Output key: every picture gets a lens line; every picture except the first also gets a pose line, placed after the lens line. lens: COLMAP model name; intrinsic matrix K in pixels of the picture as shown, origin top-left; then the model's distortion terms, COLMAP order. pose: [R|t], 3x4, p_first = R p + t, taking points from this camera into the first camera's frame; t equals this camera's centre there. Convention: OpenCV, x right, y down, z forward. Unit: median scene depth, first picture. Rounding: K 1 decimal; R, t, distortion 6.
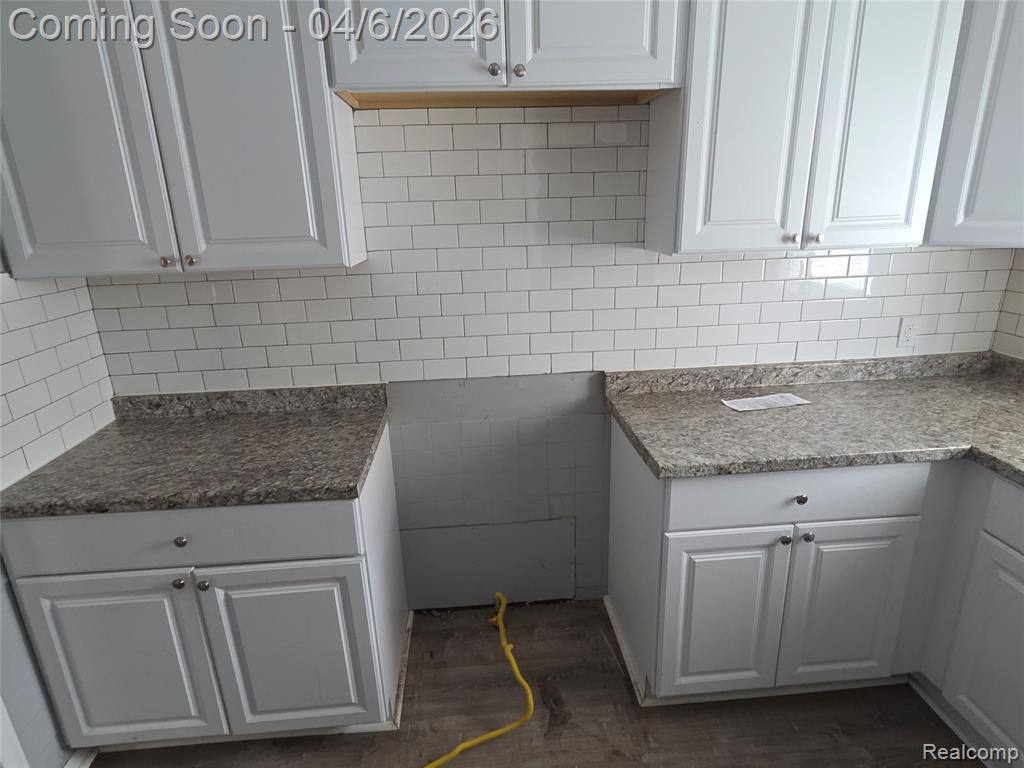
lens RADIAL K [[577.7, 0, 508.2], [0, 577.7, 385.4], [0, 0, 1]] dist [0.002608, -0.002073]
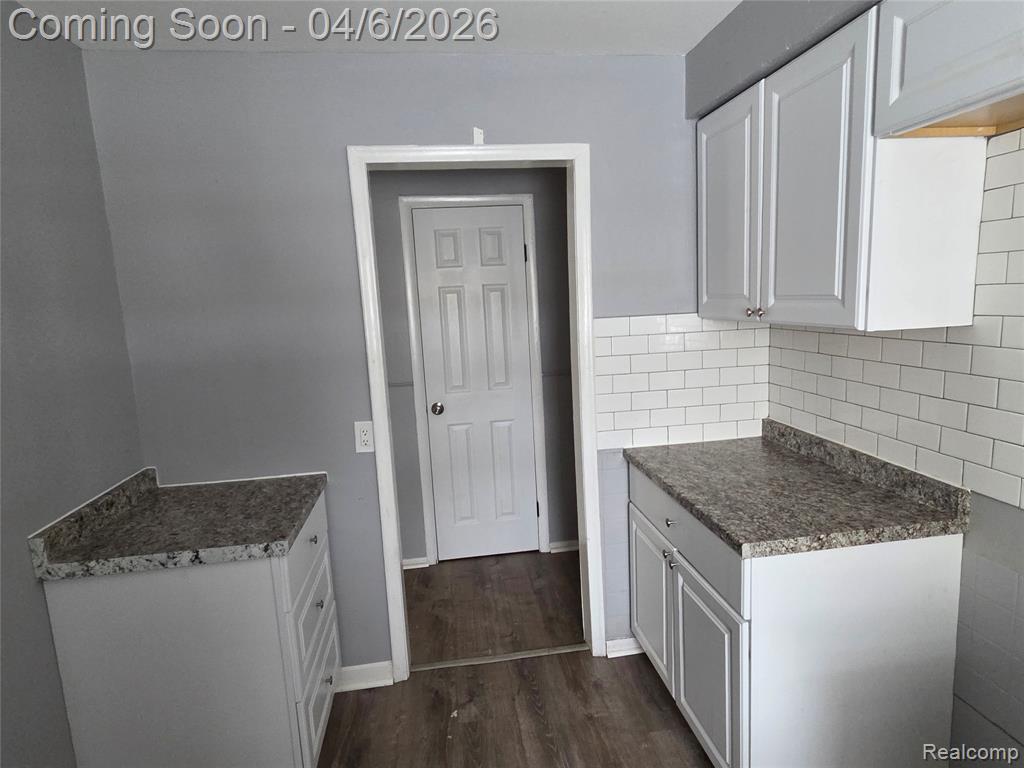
lens RADIAL K [[577.7, 0, 507.5], [0, 577.7, 383.7], [0, 0, 1]] dist [0.002608, -0.002073]
pose [[0.058186, 0.181039, -0.981753, 0.471684], [-0.252373, 0.954144, 0.160990, -0.108492], [0.965879, 0.238400, 0.101207, 0.332256]]
